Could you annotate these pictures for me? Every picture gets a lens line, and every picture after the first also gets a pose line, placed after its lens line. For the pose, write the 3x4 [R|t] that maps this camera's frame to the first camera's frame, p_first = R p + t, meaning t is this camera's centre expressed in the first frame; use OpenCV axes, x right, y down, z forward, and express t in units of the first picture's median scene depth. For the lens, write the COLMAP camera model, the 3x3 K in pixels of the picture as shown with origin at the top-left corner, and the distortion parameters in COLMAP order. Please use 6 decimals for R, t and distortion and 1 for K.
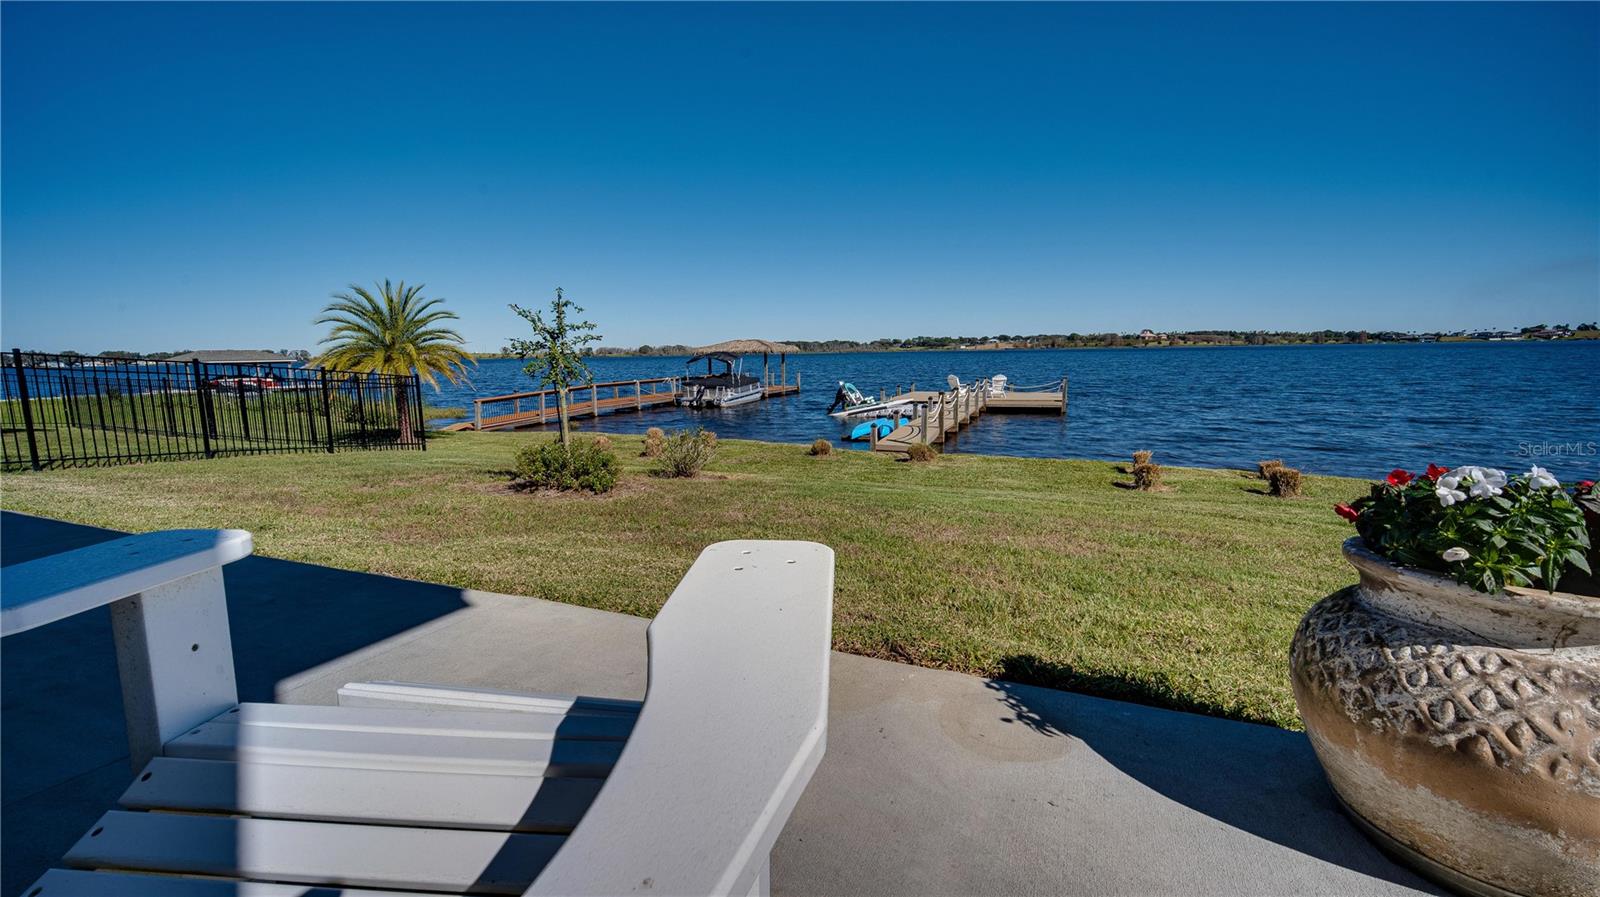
lens RADIAL K [[648.2, 0, 796.4], [0, 648.2, 448.4], [0, 0, 1]] dist [0.005688, -0.003901]
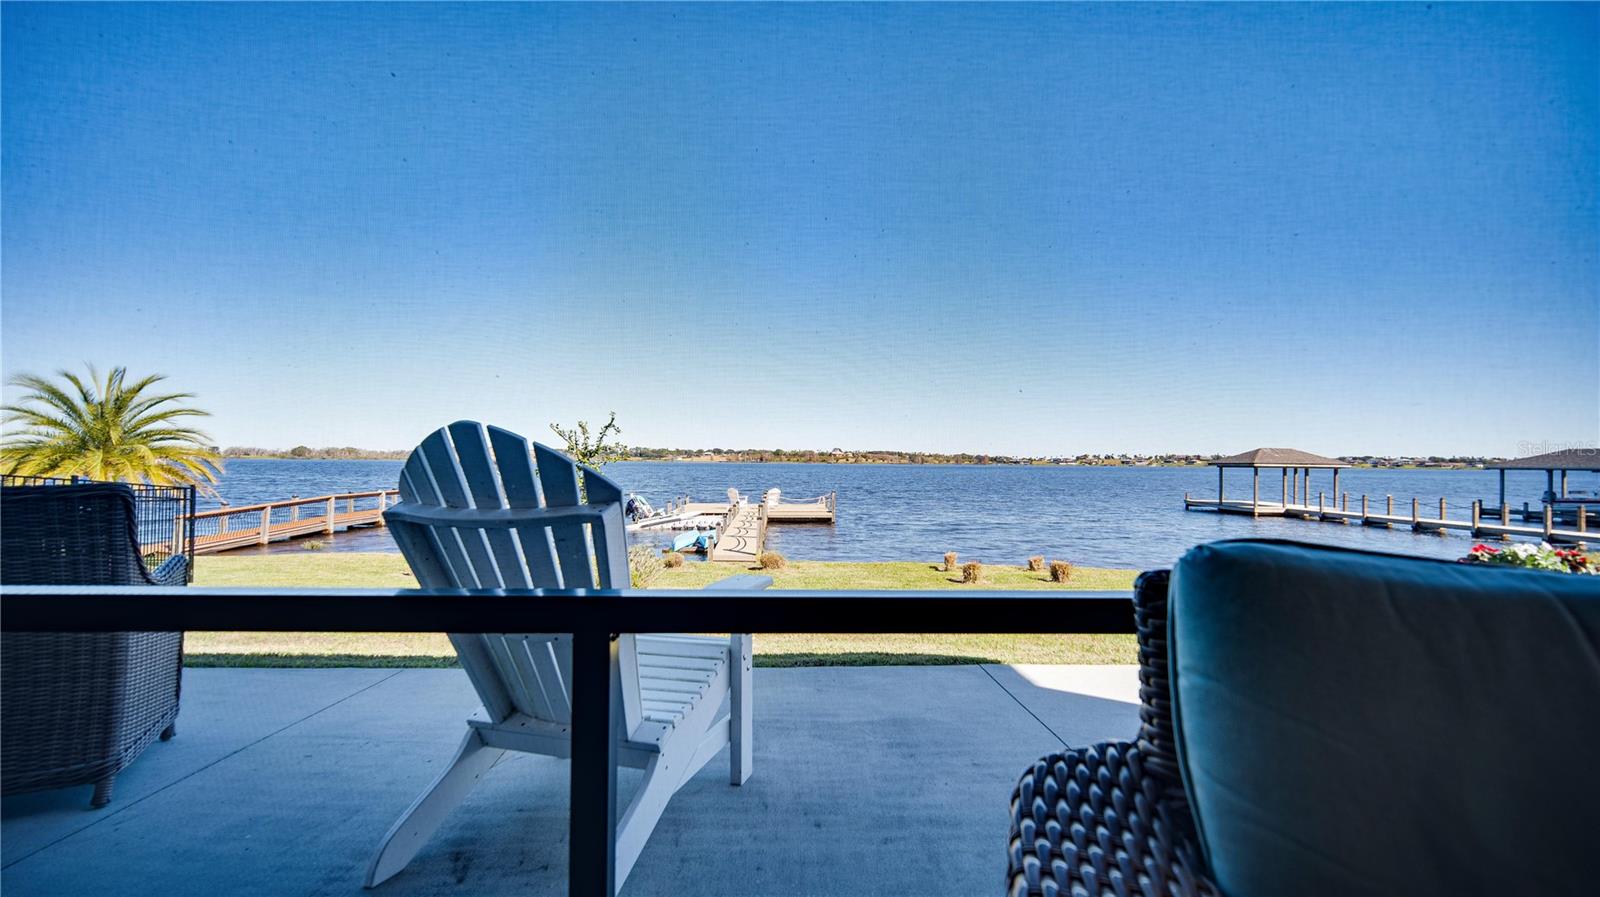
lens RADIAL K [[648.2, 0, 796.4], [0, 648.2, 448.4], [0, 0, 1]] dist [0.005688, -0.003901]
pose [[0.909444, 0.033672, 0.414461, -0.096649], [0.036916, 0.986243, -0.161128, -0.001294], [-0.414184, 0.161837, 0.895690, -0.011020]]
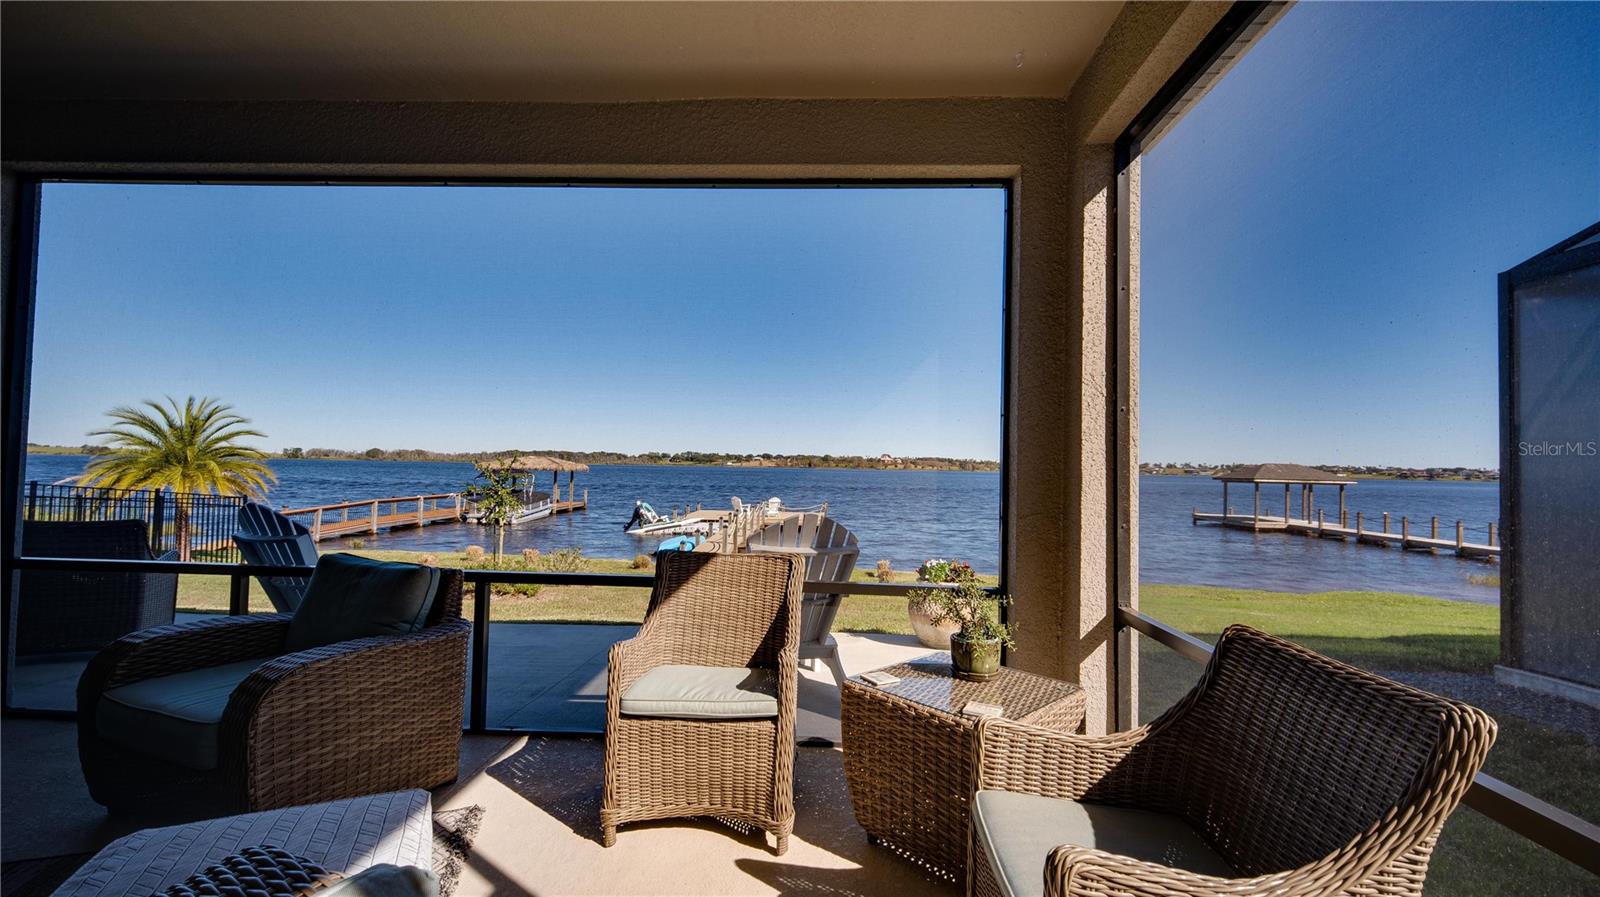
lens RADIAL K [[648.2, 0, 796.4], [0, 648.2, 448.4], [0, 0, 1]] dist [0.005688, -0.003901]
pose [[0.938136, 0.044429, 0.343406, -0.050363], [0.016071, 0.985079, -0.171353, 0.000781], [-0.345895, 0.166272, 0.923423, -0.100003]]
